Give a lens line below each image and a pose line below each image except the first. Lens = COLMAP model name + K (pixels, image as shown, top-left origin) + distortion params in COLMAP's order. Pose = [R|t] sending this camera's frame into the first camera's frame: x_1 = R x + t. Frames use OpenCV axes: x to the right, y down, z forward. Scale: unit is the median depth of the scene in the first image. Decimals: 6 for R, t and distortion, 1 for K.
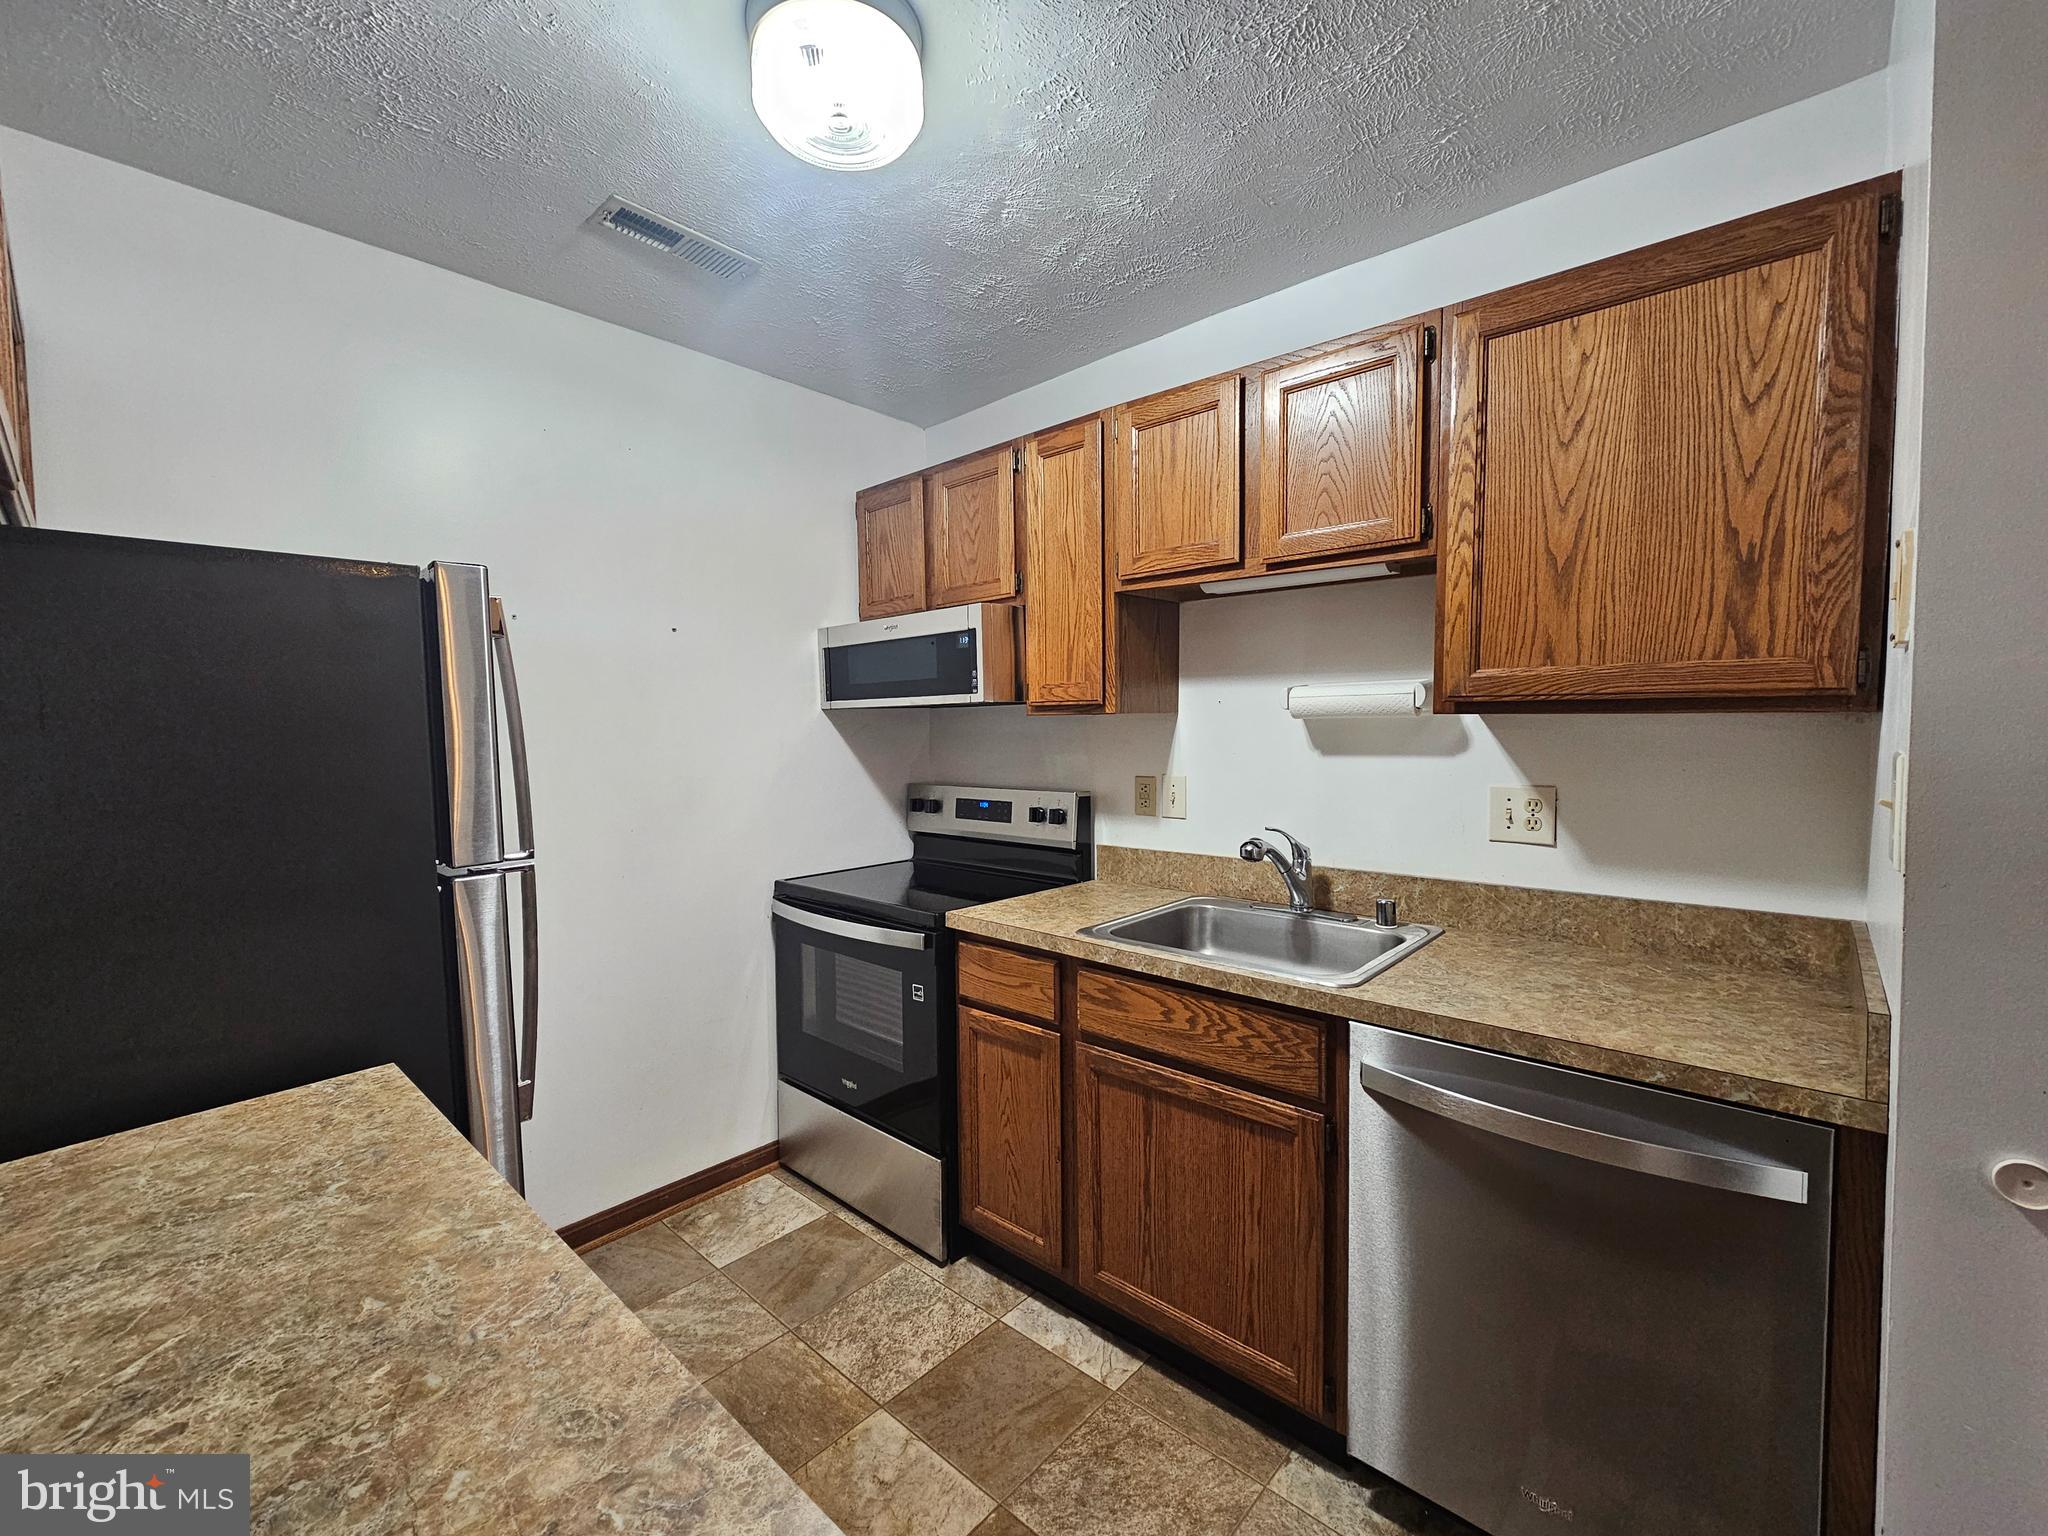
lens RADIAL K [[856.1, 0, 1016.1], [0, 856.1, 770.8], [0, 0, 1]] dist [-0.003602, 0.000985]
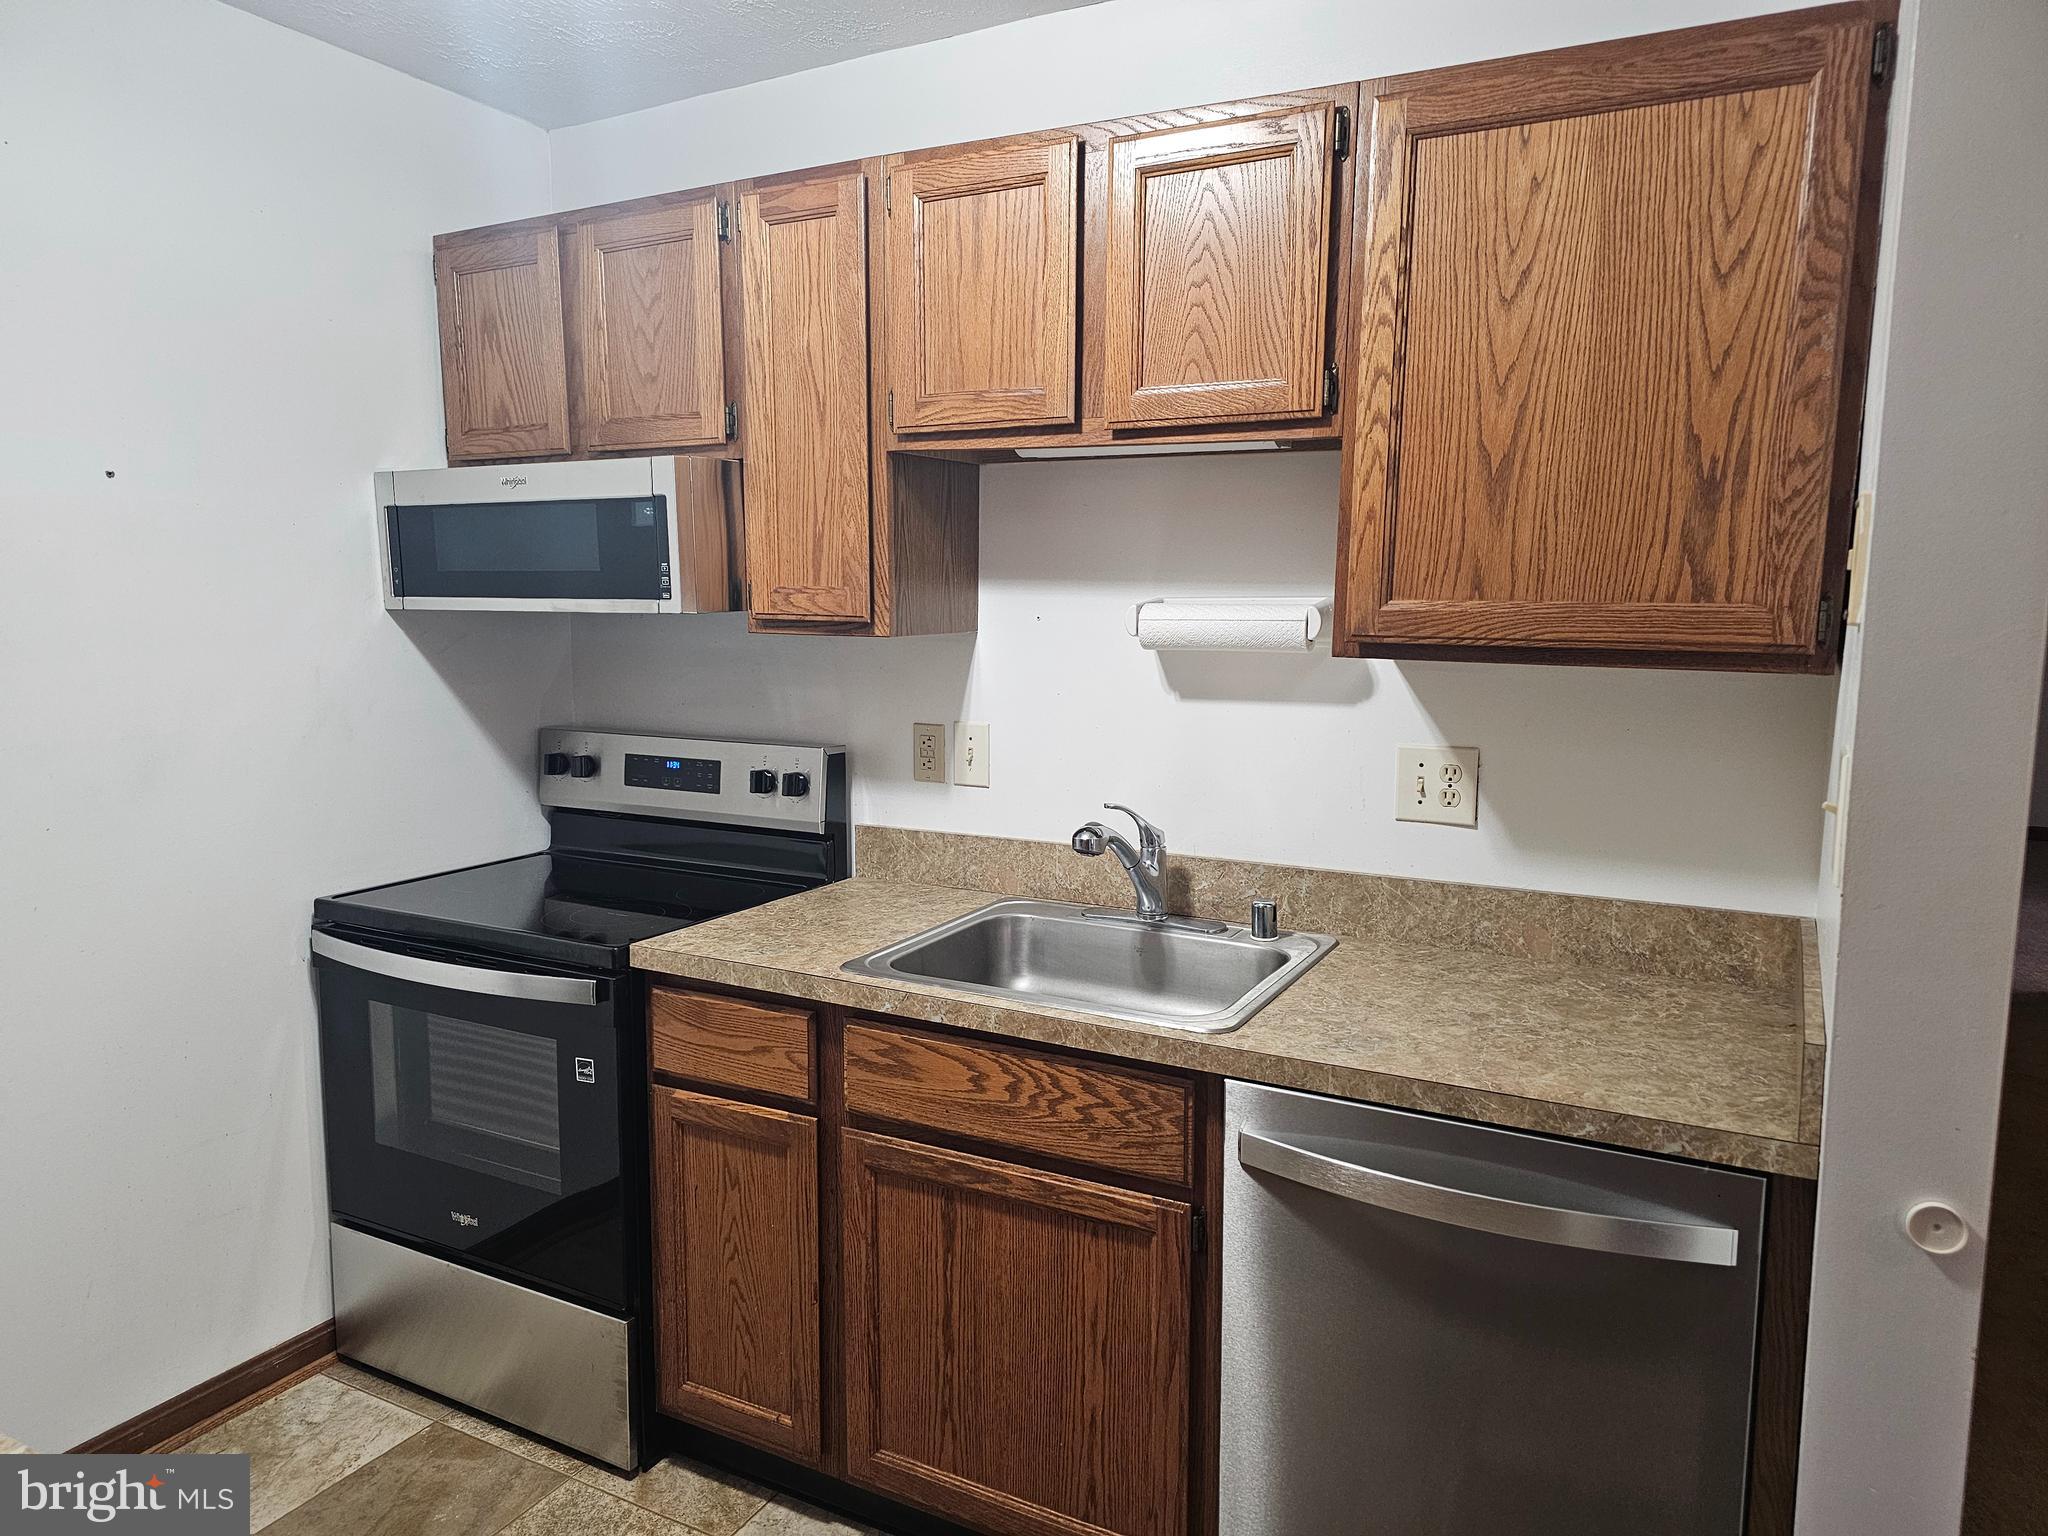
lens RADIAL K [[1376.9, 0, 1015.5], [0, 1376.9, 772.9], [0, 0, 1]] dist [0.058005, -0.042977]
pose [[0.969924, -0.018470, 0.242706, -0.063245], [-0.001021, 0.996800, 0.079935, -0.058349], [-0.243405, -0.077778, 0.966801, -0.084665]]
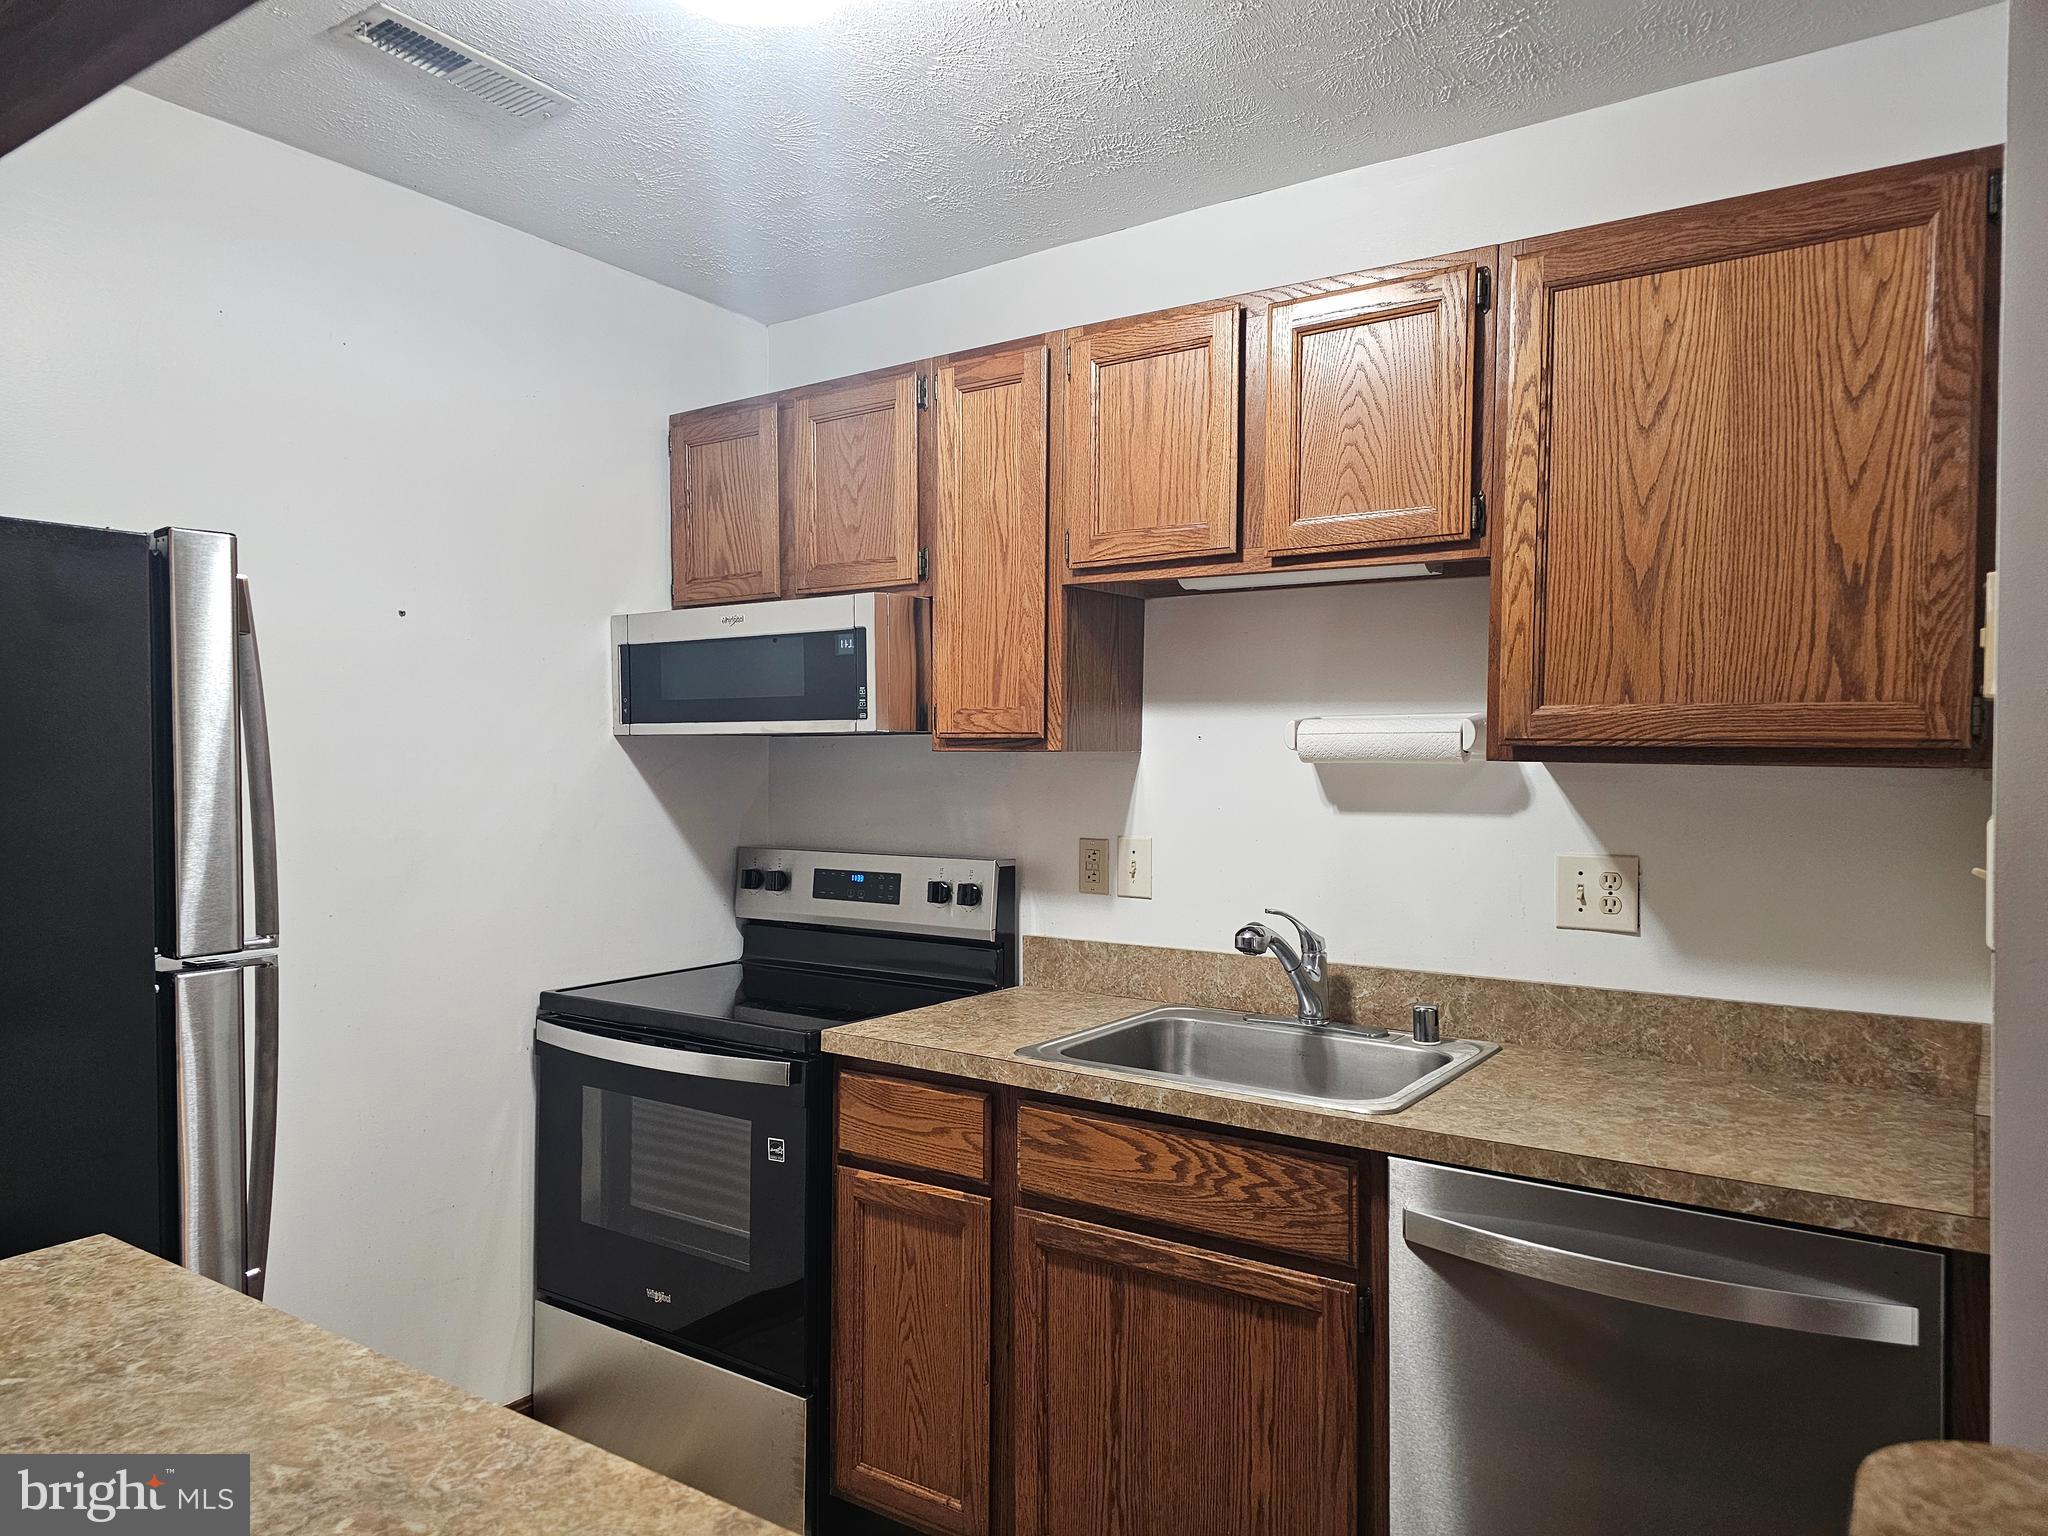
lens RADIAL K [[1376.9, 0, 1001.0], [0, 1376.9, 778.8], [0, 0, 1]] dist [0.058005, -0.042977]
pose [[0.991899, 0.014235, 0.126231, -0.101426], [-0.009298, 0.999172, -0.039617, 0.003586], [-0.126691, 0.038123, 0.991209, -0.178635]]
